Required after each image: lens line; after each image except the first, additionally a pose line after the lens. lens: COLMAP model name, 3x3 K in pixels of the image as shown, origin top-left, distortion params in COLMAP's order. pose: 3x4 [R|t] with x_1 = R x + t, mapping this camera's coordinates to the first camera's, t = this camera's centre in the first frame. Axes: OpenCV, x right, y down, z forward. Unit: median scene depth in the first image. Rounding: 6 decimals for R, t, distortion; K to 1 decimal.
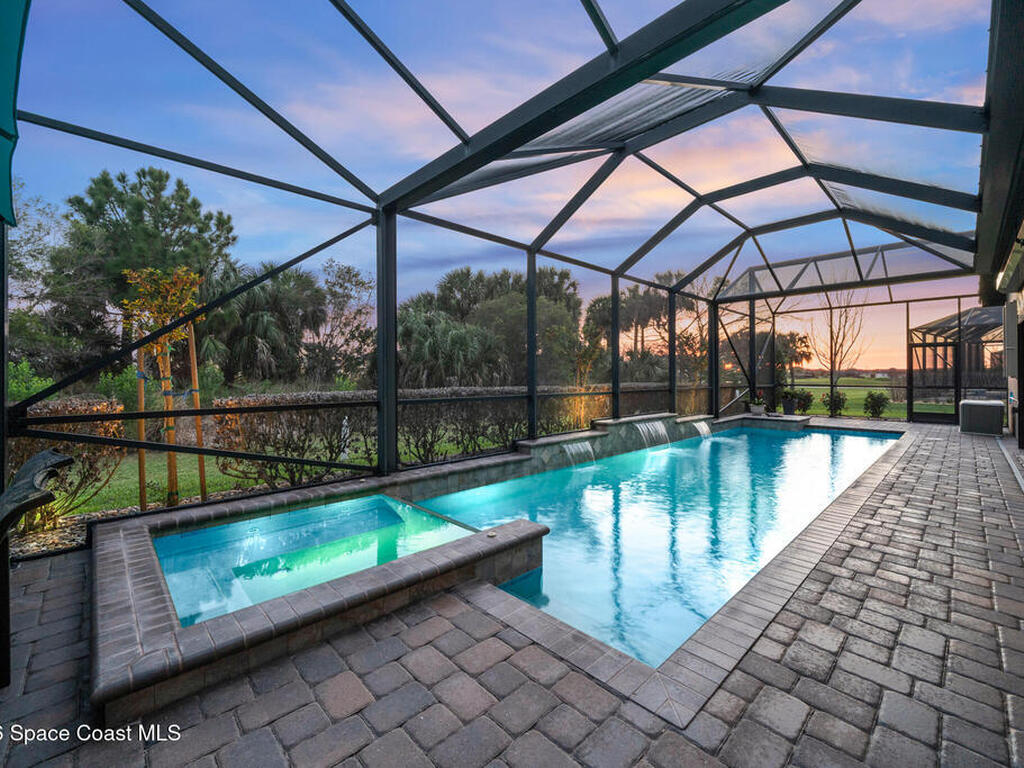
lens RADIAL K [[428.6, 0, 513.9], [0, 428.6, 384.0], [0, 0, 1]] dist [-0.001911, -0.000027]
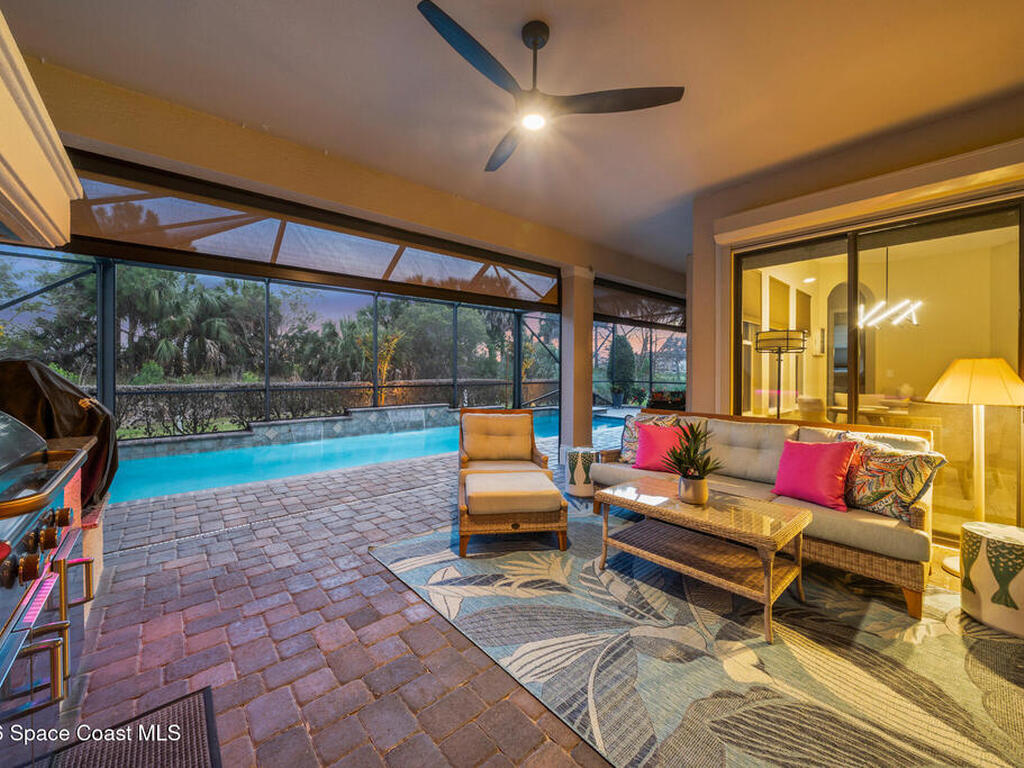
lens RADIAL K [[398.8, 0, 509.7], [0, 398.8, 374.8], [0, 0, 1]] dist [-0.001136, -0.000116]
pose [[0.998295, 0.005609, -0.058104, 0.341459], [-0.005997, 0.999961, -0.006511, -0.005541], [0.058065, 0.006849, 0.998289, -0.083645]]
